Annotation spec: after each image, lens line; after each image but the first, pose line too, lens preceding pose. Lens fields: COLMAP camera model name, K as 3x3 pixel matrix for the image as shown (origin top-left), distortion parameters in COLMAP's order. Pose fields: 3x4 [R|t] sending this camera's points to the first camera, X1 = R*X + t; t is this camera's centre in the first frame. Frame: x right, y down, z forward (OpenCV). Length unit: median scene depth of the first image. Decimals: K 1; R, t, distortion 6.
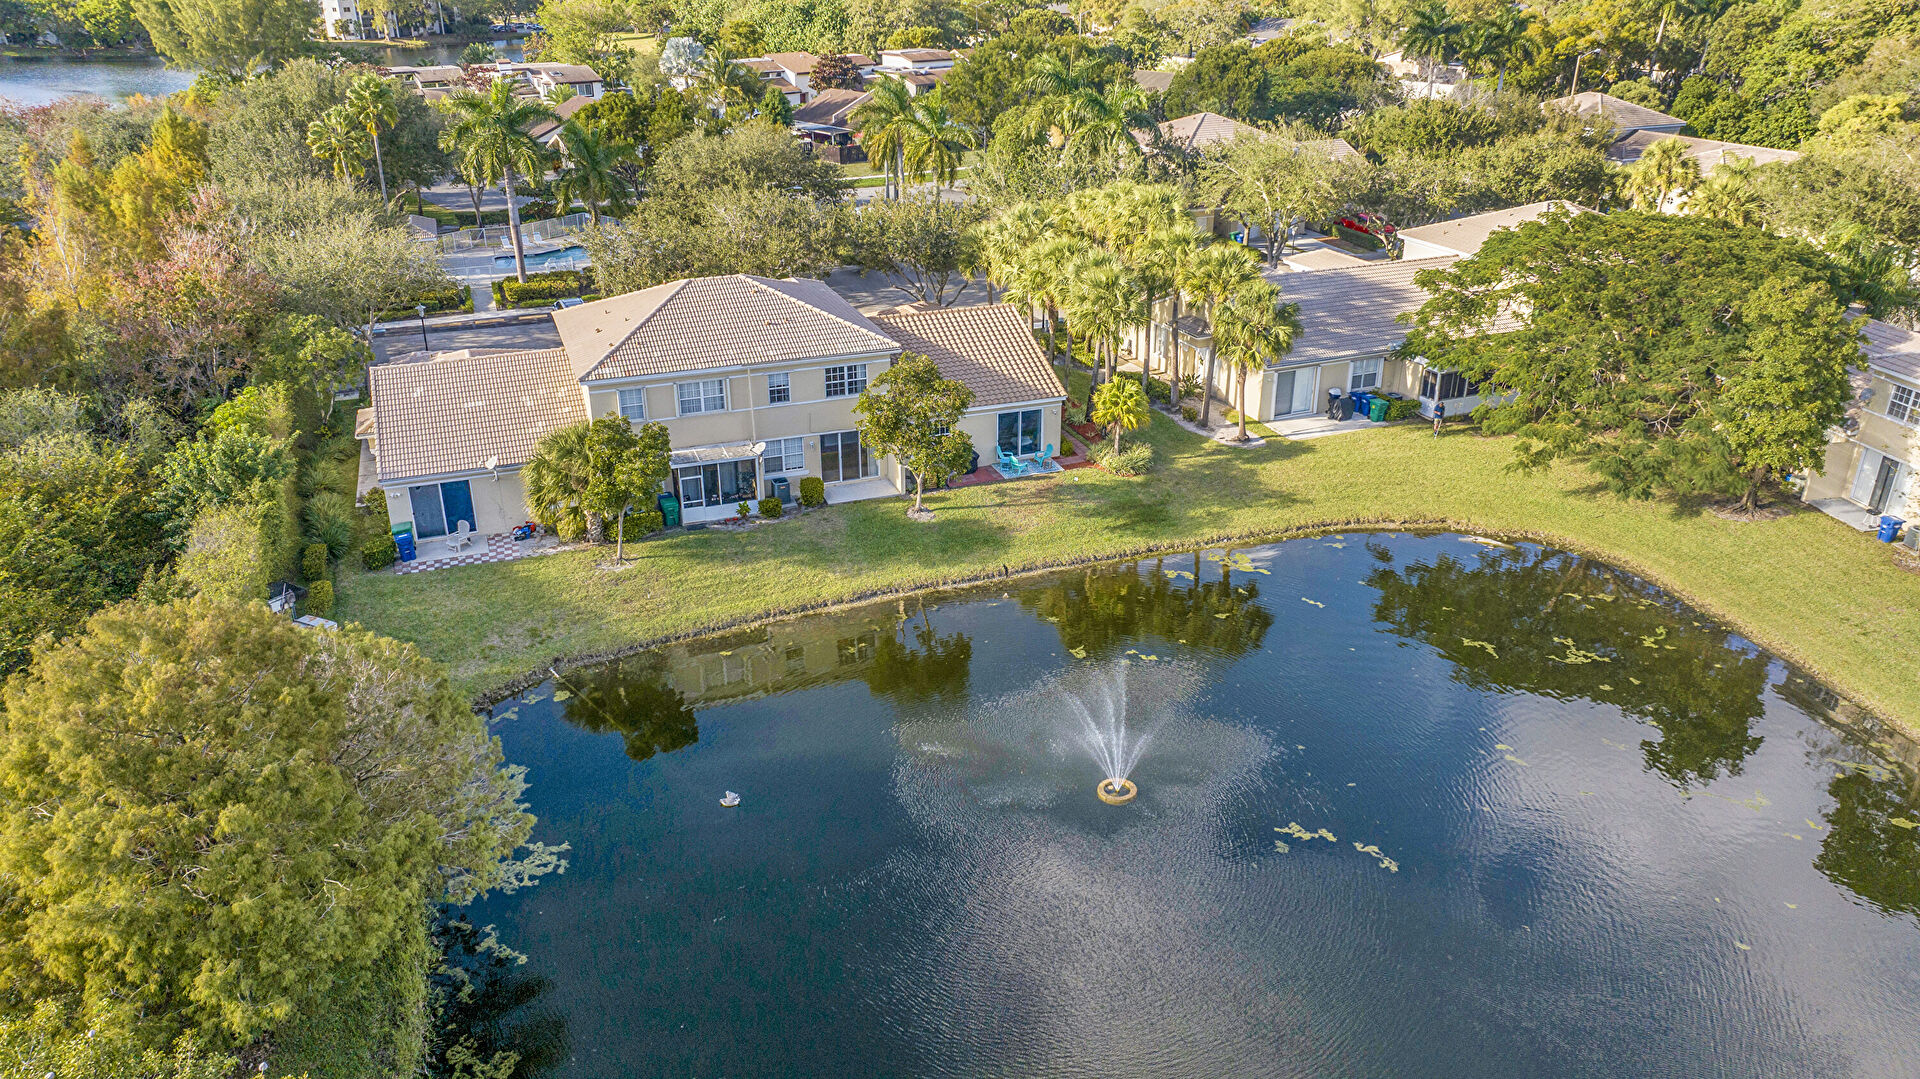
lens RADIAL K [[1359.4, 0, 960.0], [0, 1359.4, 539.5], [0, 0, 1]] dist [-0.034799, 0.049060]
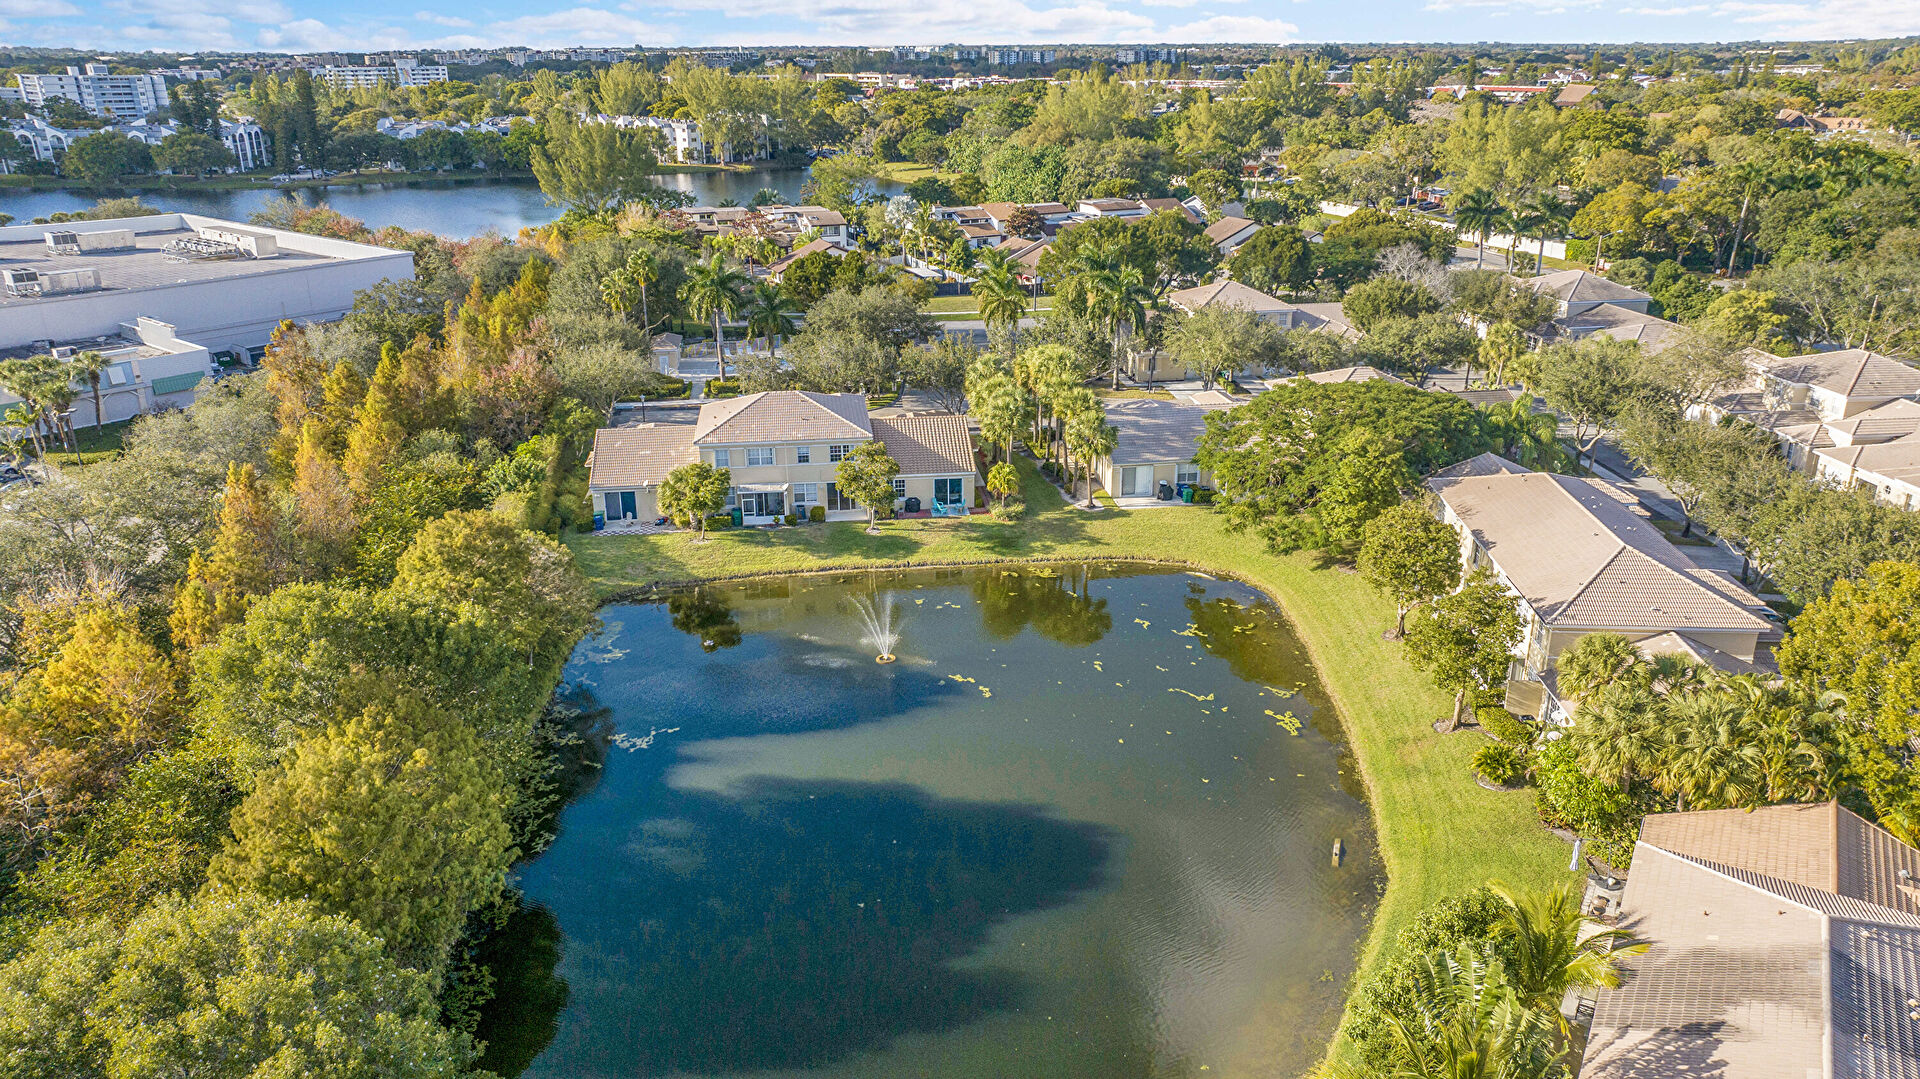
lens RADIAL K [[1336.1, 0, 960.0], [0, 1336.1, 539.5], [0, 0, 1]] dist [0.001833, 0.000467]
pose [[0.973195, 0.079458, -0.215821, 0.438078], [-0.093156, 0.994184, -0.054039, 0.072909], [0.210272, 0.072696, 0.974936, -0.647893]]
